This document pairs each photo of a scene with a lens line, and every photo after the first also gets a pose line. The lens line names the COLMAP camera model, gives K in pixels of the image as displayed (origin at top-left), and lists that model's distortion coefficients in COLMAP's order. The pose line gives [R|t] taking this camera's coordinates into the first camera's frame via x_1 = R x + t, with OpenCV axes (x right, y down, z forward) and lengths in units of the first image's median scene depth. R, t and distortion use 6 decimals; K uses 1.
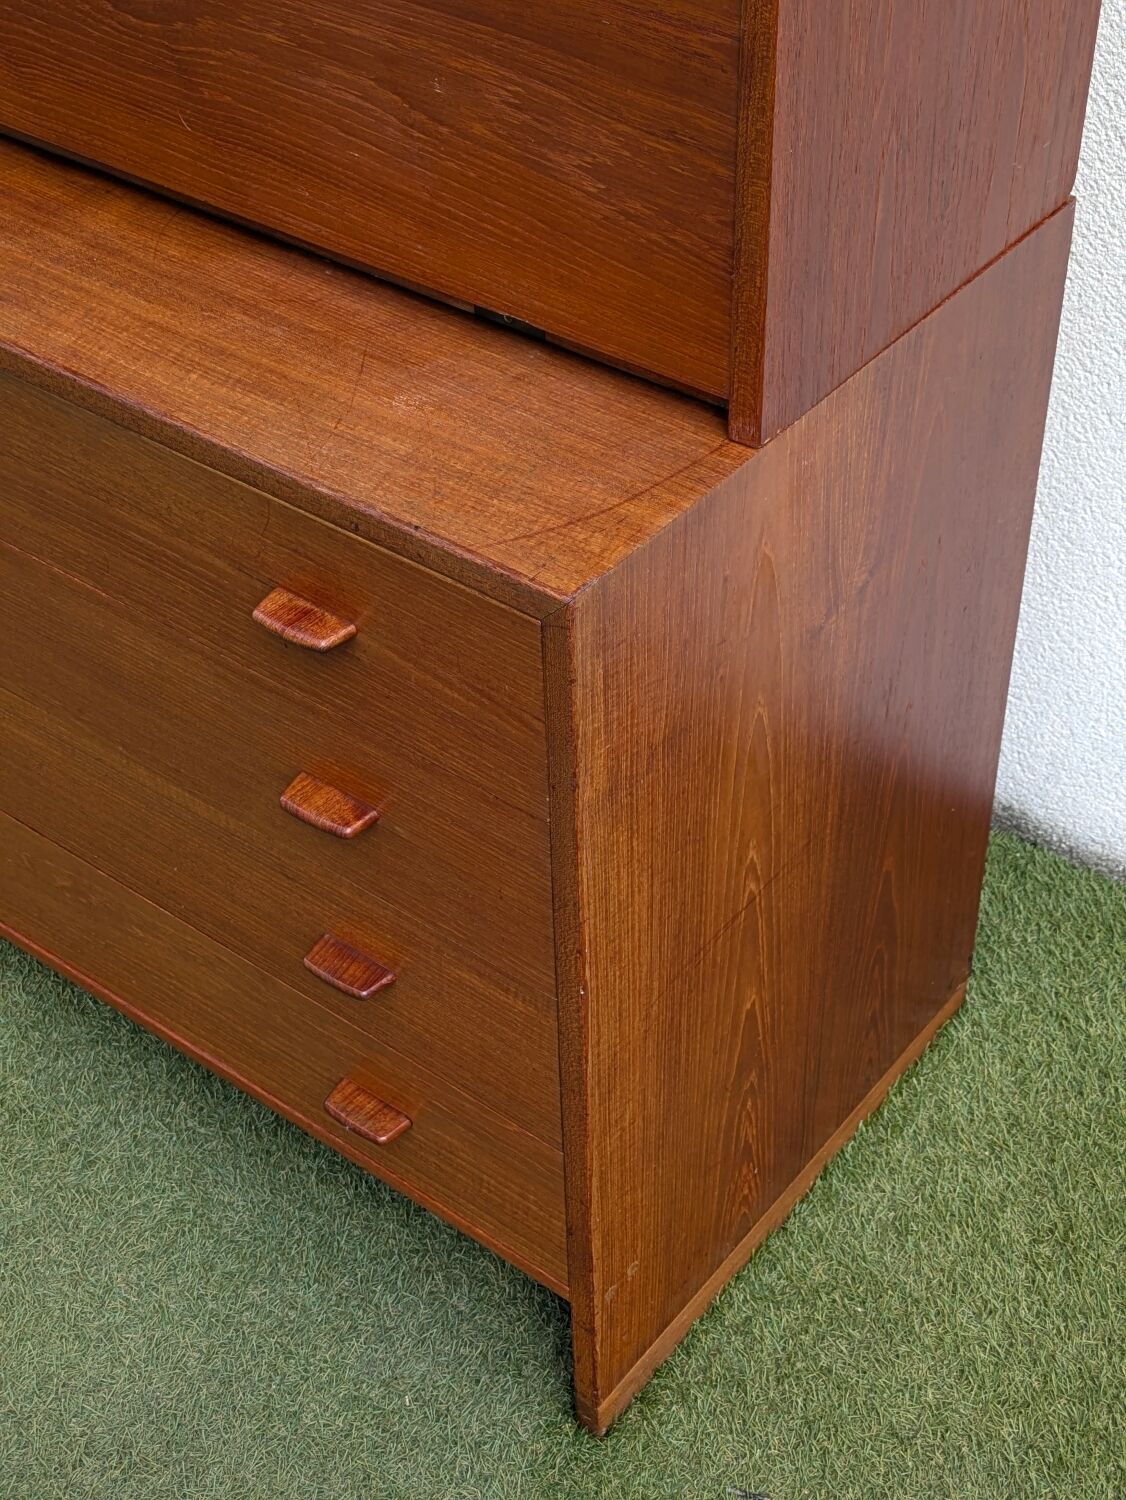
lens RADIAL K [[2224.8, 0, 561.4], [0, 2224.8, 749.5], [0, 0, 1]] dist [0.065556, 0.000000]
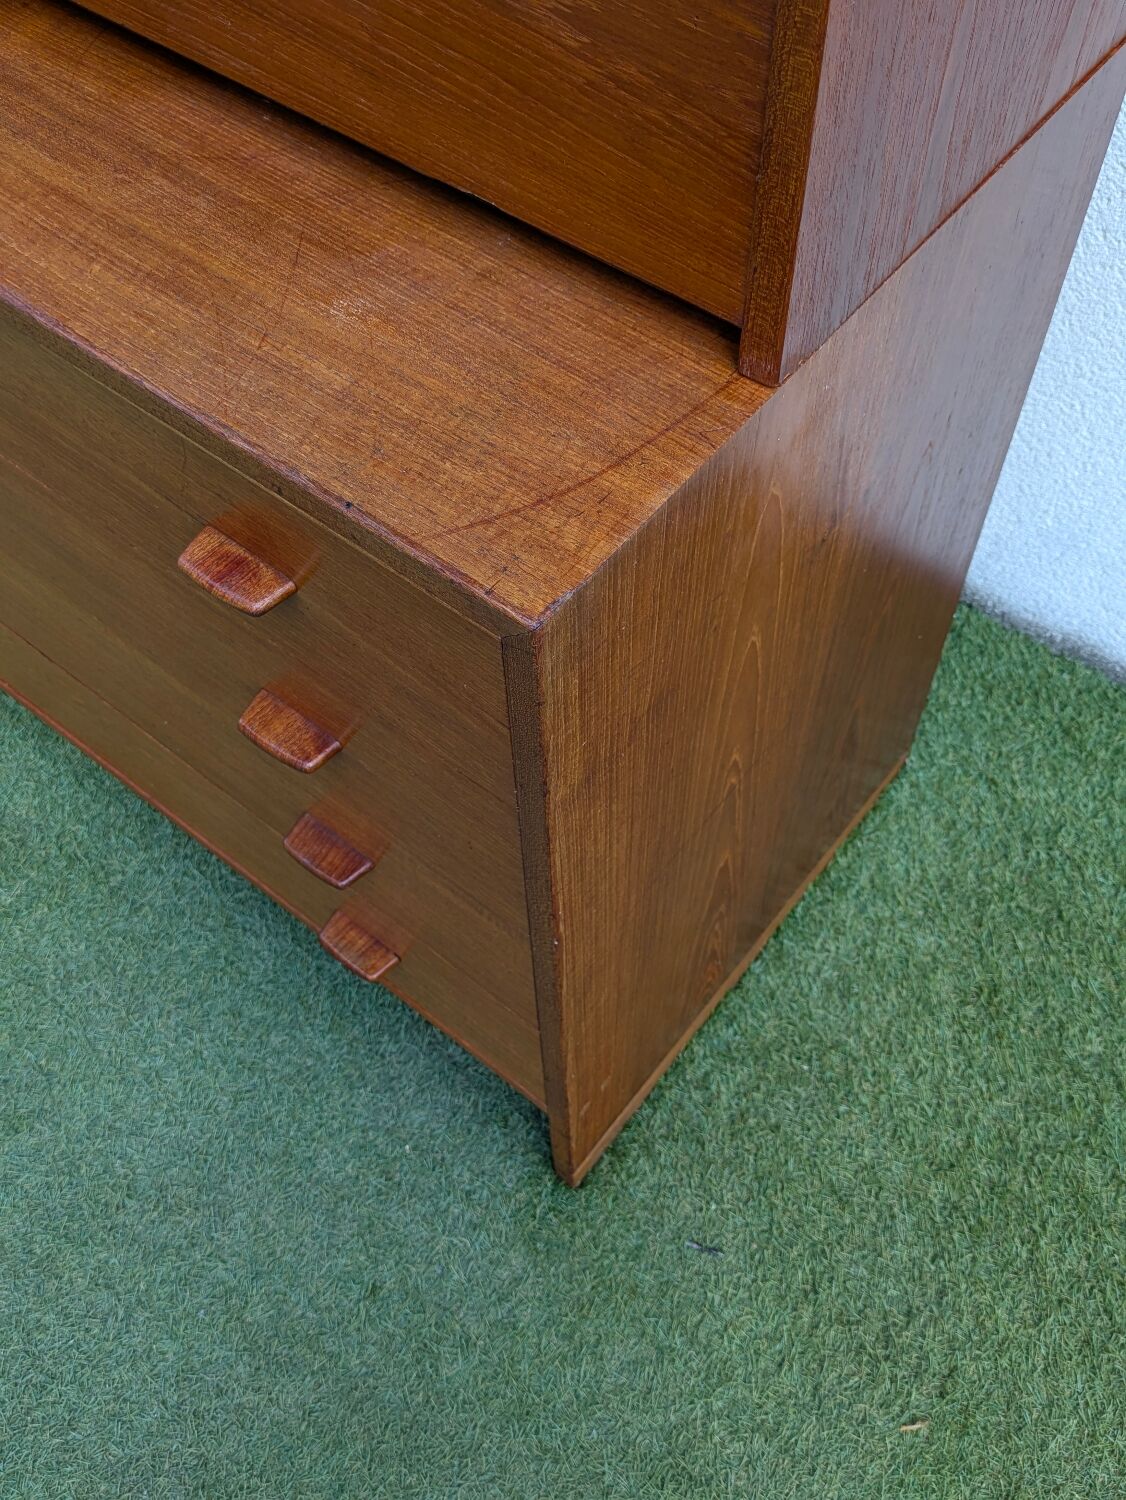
lens RADIAL K [[1461.8, 0, 541.7], [0, 1461.8, 727.5], [0, 0, 1]] dist [0.030400, 0.000000]
pose [[0.999830, 0.009292, -0.015943, 0.010423], [-0.004840, 0.965766, 0.259368, -0.119842], [0.017808, -0.259247, 0.965647, 0.353613]]
